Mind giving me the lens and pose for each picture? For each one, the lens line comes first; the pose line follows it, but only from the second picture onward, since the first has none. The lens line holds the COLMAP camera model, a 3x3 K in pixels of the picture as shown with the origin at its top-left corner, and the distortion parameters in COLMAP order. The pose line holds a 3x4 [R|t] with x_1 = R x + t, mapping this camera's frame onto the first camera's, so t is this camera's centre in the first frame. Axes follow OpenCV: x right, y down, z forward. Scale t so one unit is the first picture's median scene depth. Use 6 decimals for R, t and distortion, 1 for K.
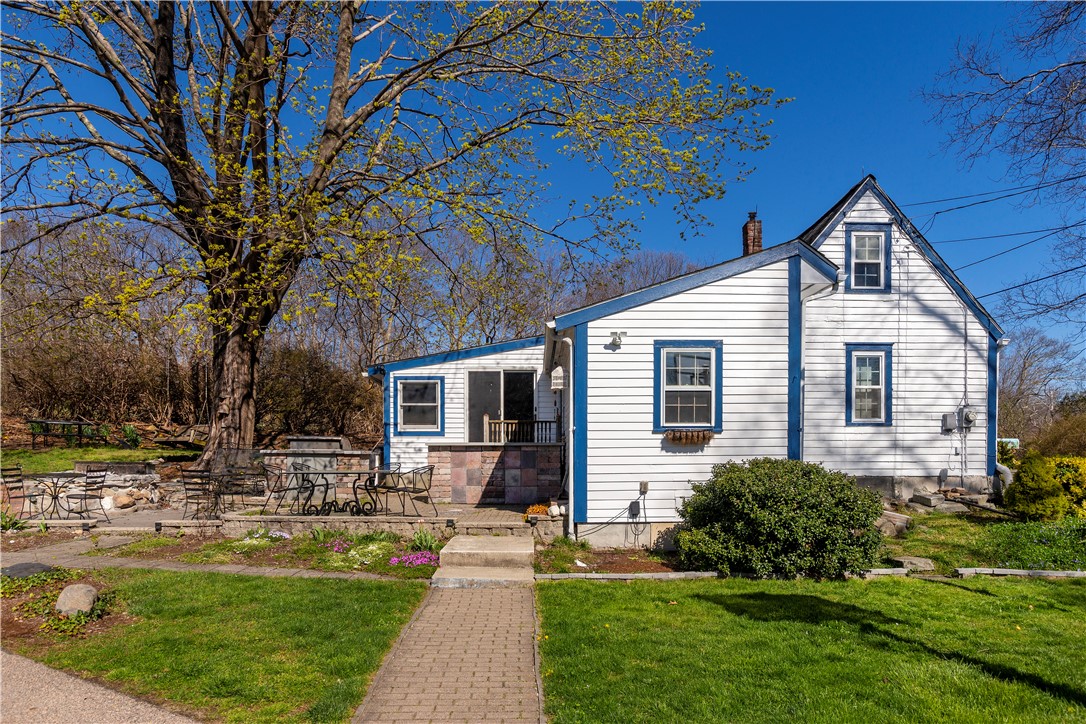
lens RADIAL K [[695.3, 0, 543.4], [0, 695.3, 470.2], [0, 0, 1]] dist [-0.000657, -0.001537]
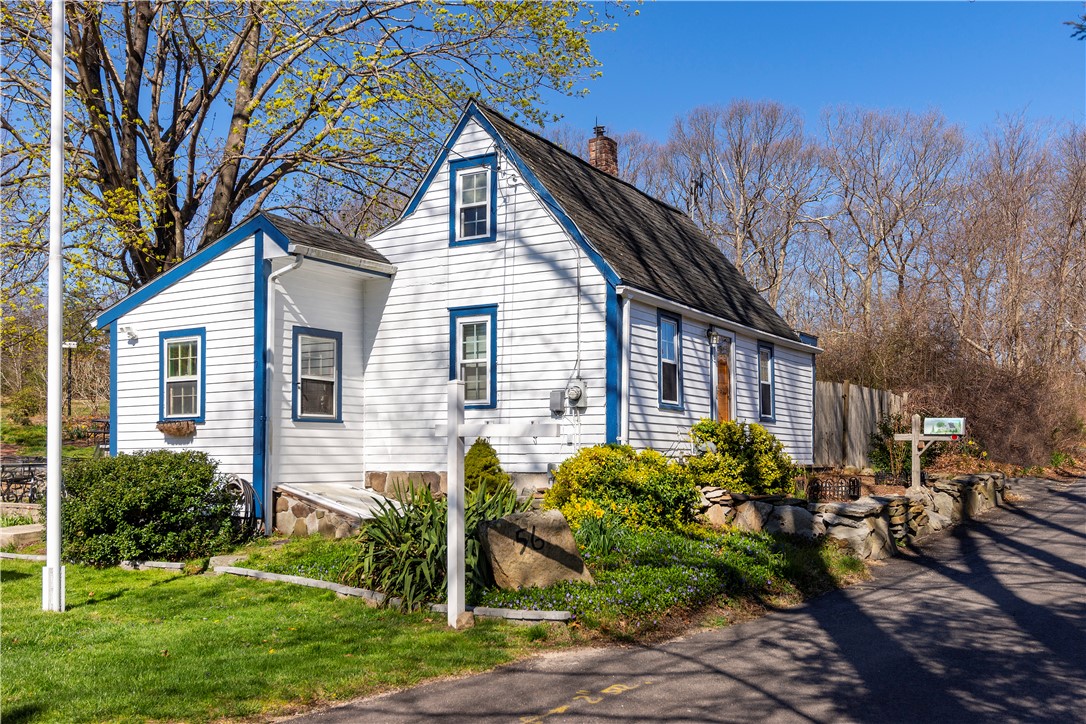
lens RADIAL K [[1028.2, 0, 579.4], [0, 1028.2, 471.2], [0, 0, 1]] dist [0.003354, -0.005253]
pose [[0.846466, 0.006631, -0.532402, 1.205894], [-0.007669, 0.999971, 0.000260, 0.006472], [0.532388, 0.003863, 0.846492, 0.059876]]
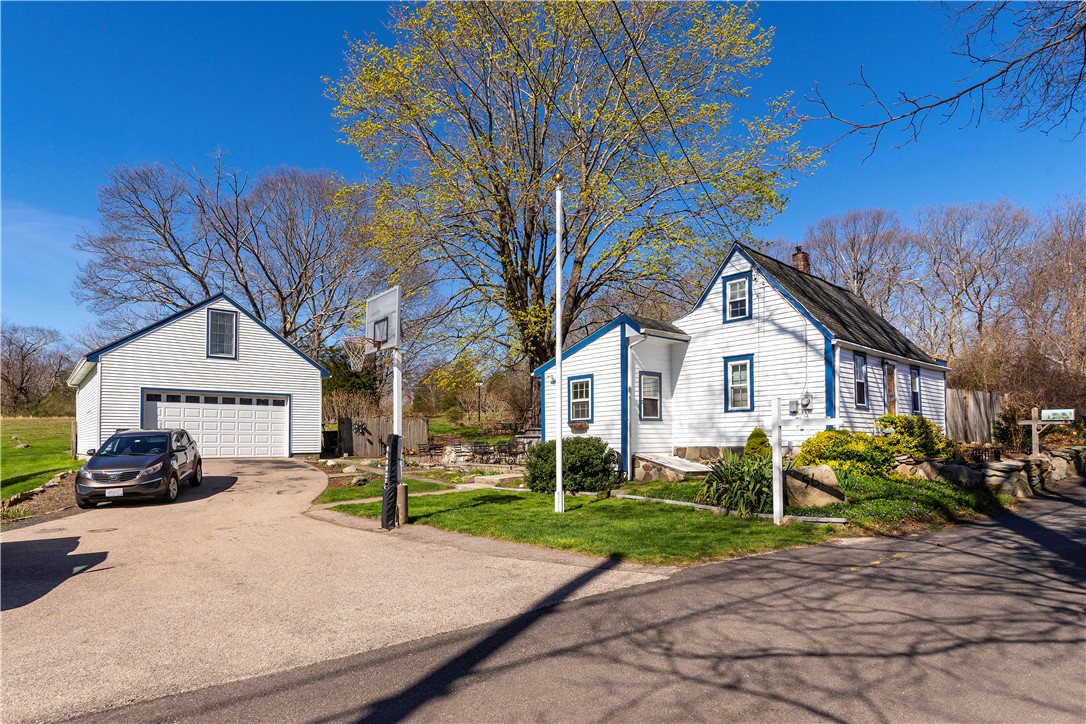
lens RADIAL K [[613.9, 0, 517.4], [0, 613.9, 437.2], [0, 0, 1]] dist [-0.002958, 0.000927]
pose [[0.629398, -0.015177, -0.776935, 1.173477], [-0.001142, 0.999790, -0.020455, 0.015653], [0.777083, 0.013761, 0.629248, -0.167233]]
